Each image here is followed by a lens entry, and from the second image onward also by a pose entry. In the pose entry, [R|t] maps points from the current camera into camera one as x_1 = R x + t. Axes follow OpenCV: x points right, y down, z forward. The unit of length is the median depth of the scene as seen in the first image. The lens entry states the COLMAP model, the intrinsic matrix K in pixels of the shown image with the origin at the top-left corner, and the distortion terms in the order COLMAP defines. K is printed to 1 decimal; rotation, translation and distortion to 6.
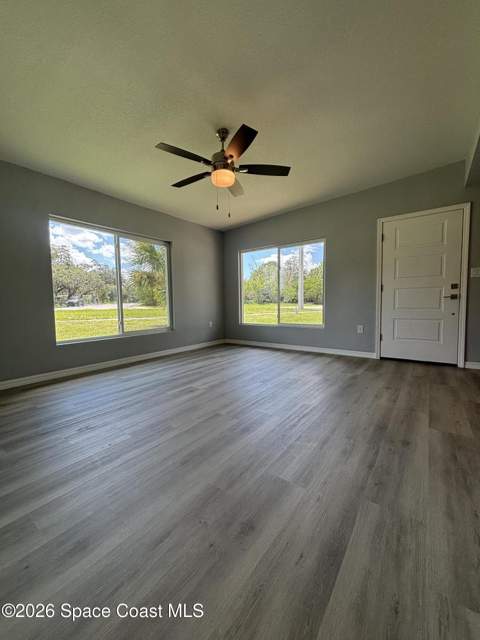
lens RADIAL K [[257.1, 0, 239.2], [0, 257.1, 320.5], [0, 0, 1]] dist [0.001474, -0.000043]
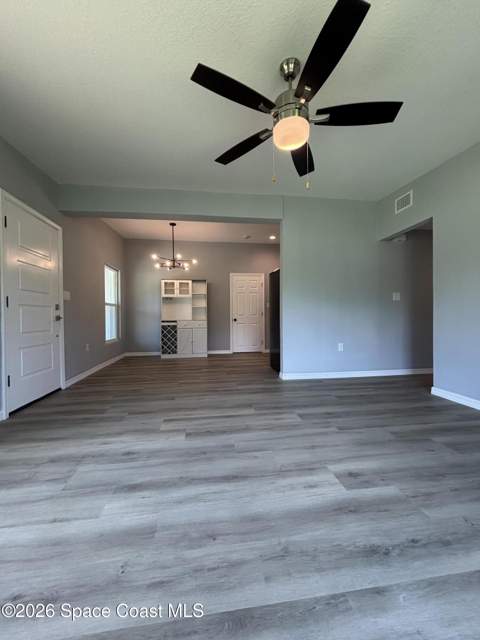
lens RADIAL K [[257.1, 0, 239.2], [0, 257.1, 320.5], [0, 0, 1]] dist [0.001474, -0.000043]
pose [[-0.699676, 0.010509, 0.714383, -0.317697], [0.064488, 0.996739, 0.048498, -0.083352], [-0.711544, 0.080002, -0.698072, 1.156835]]
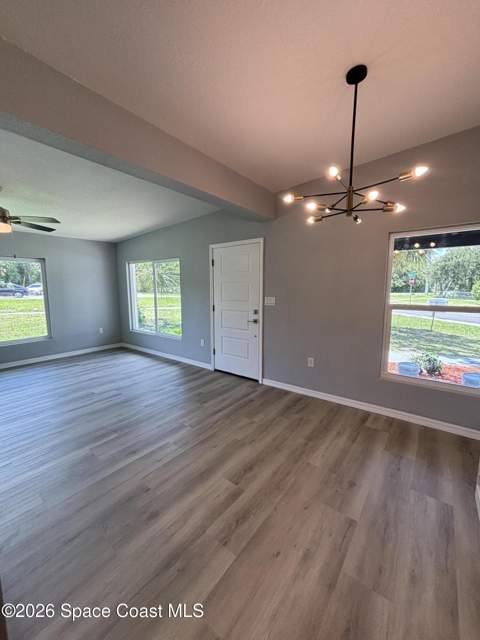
lens RADIAL K [[257.1, 0, 239.2], [0, 257.1, 320.5], [0, 0, 1]] dist [0.001474, -0.000043]
pose [[0.999695, 0.014381, -0.020101, 0.764167], [-0.013101, 0.997962, 0.062454, -0.158991], [0.020958, -0.062171, 0.997845, -0.114300]]
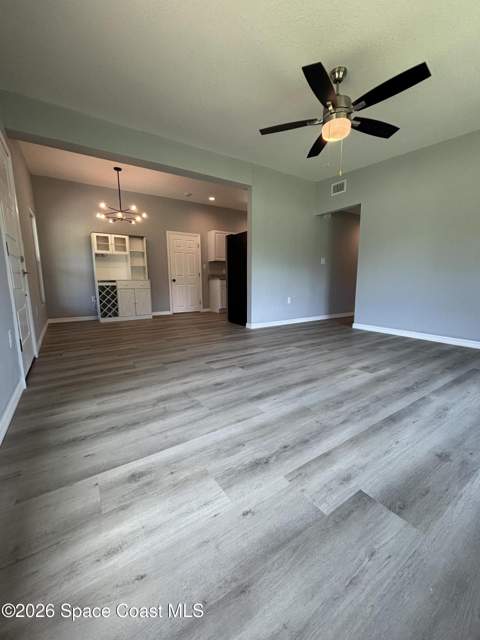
lens RADIAL K [[257.1, 0, 239.2], [0, 257.1, 320.5], [0, 0, 1]] dist [0.001474, -0.000043]
pose [[-0.940534, -0.032793, 0.338112, -0.050040], [0.040929, 0.977139, 0.208625, -0.083657], [-0.337224, 0.210057, -0.917691, 1.485471]]
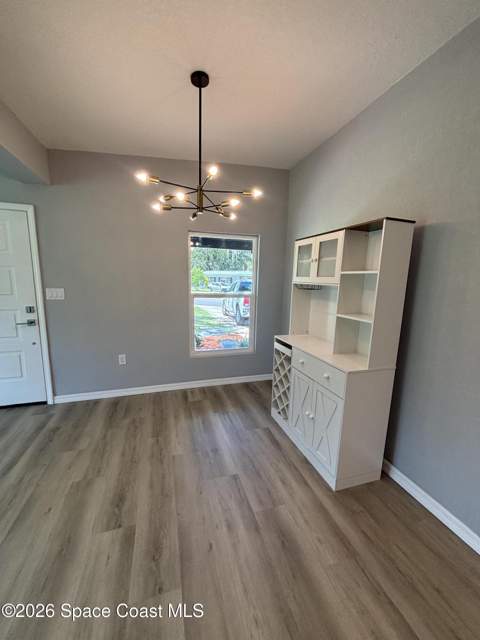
lens RADIAL K [[257.1, 0, 239.2], [0, 257.1, 320.5], [0, 0, 1]] dist [0.001474, -0.000043]
pose [[0.595348, -0.104887, 0.796593, 0.565645], [0.024418, 0.993347, 0.112545, -0.168219], [-0.803097, -0.047552, 0.593948, 0.003653]]
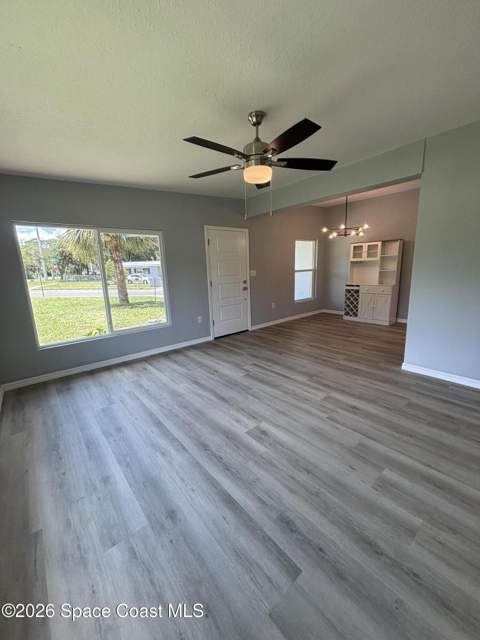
lens RADIAL K [[257.1, 0, 239.2], [0, 257.1, 320.5], [0, 0, 1]] dist [0.001474, -0.000043]
pose [[0.239213, -0.195421, 0.951098, -0.695658], [0.096110, 0.979492, 0.177082, -0.176323], [-0.966199, 0.049050, 0.253090, 0.630752]]
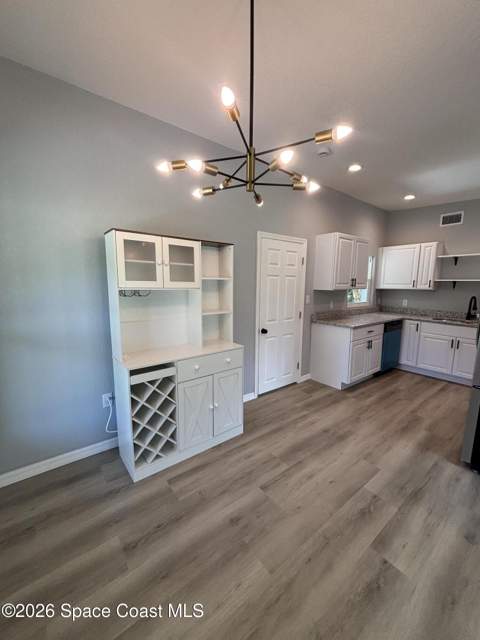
lens RADIAL K [[257.1, 0, 239.2], [0, 257.1, 320.5], [0, 0, 1]] dist [0.001474, -0.000043]
pose [[-0.963131, -0.037903, 0.266349, 0.876471], [0.019598, 0.977510, 0.209974, -0.232131], [-0.268318, 0.207453, -0.940728, 0.756906]]
